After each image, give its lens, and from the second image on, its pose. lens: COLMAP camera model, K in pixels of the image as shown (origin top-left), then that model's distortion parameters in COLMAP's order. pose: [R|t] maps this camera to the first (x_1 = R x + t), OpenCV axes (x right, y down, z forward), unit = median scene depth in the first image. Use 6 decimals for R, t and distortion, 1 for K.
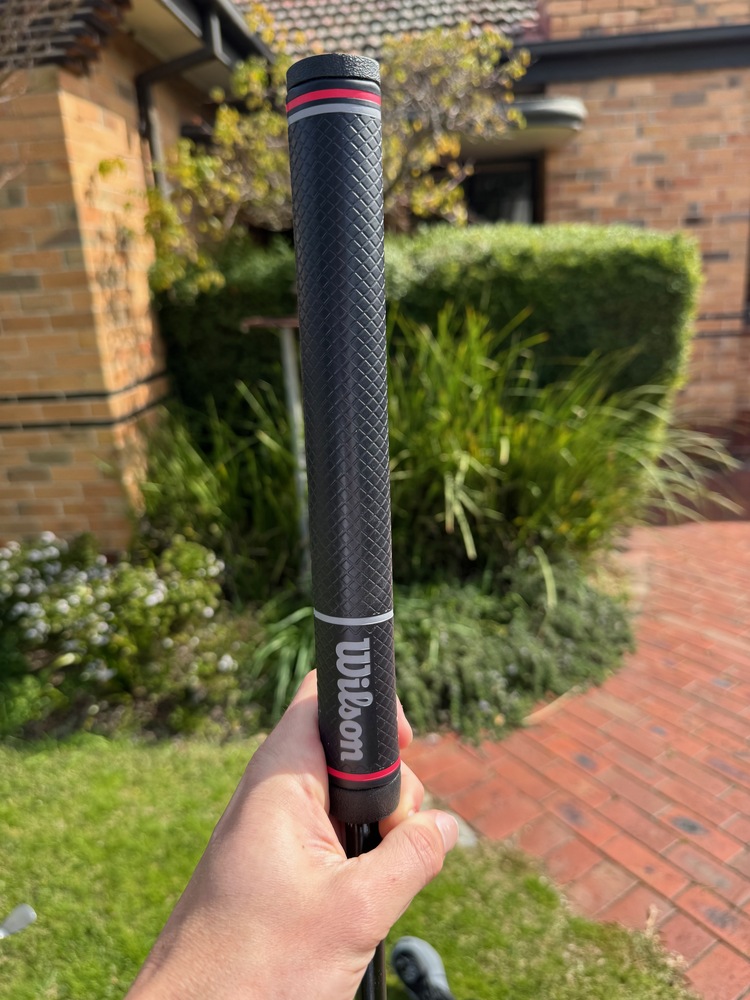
lens RADIAL K [[735.3, 0, 375.0], [0, 735.3, 500.0], [0, 0, 1]] dist [-0.022493, -0.000242]
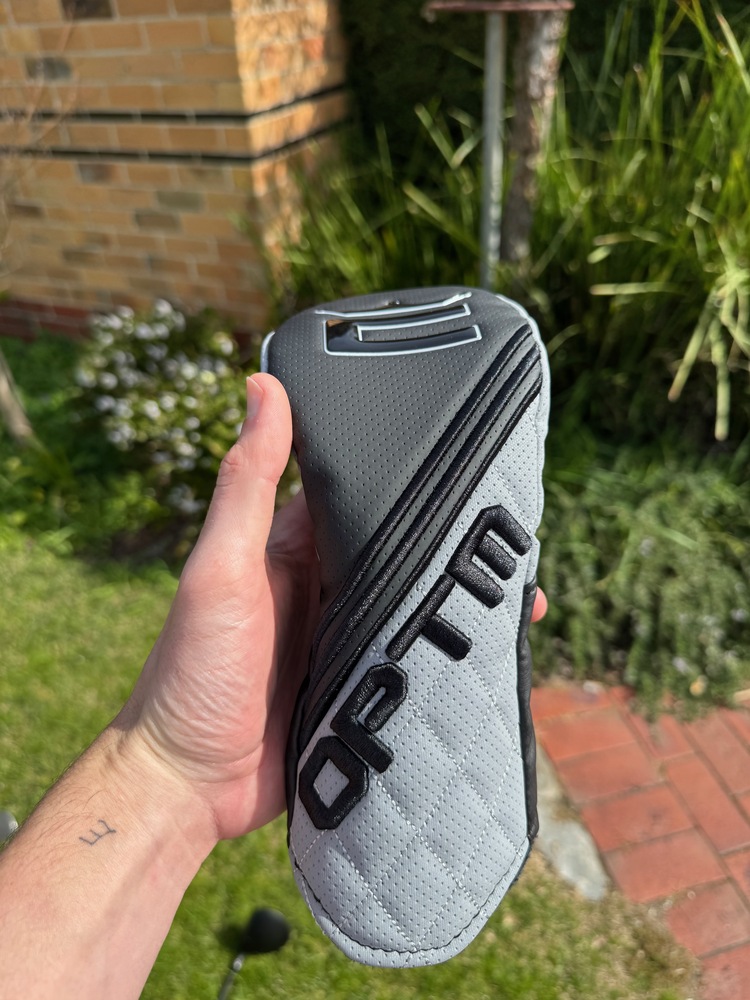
lens RADIAL K [[744.3, 0, 373.8], [0, 744.3, 497.9], [0, 0, 1]] dist [-0.032036, -0.001097]
pose [[0.939322, 0.204007, -0.275780, 0.037034], [-0.102009, 0.933690, 0.343245, -0.061301], [0.327517, -0.294286, 0.897846, 0.311277]]
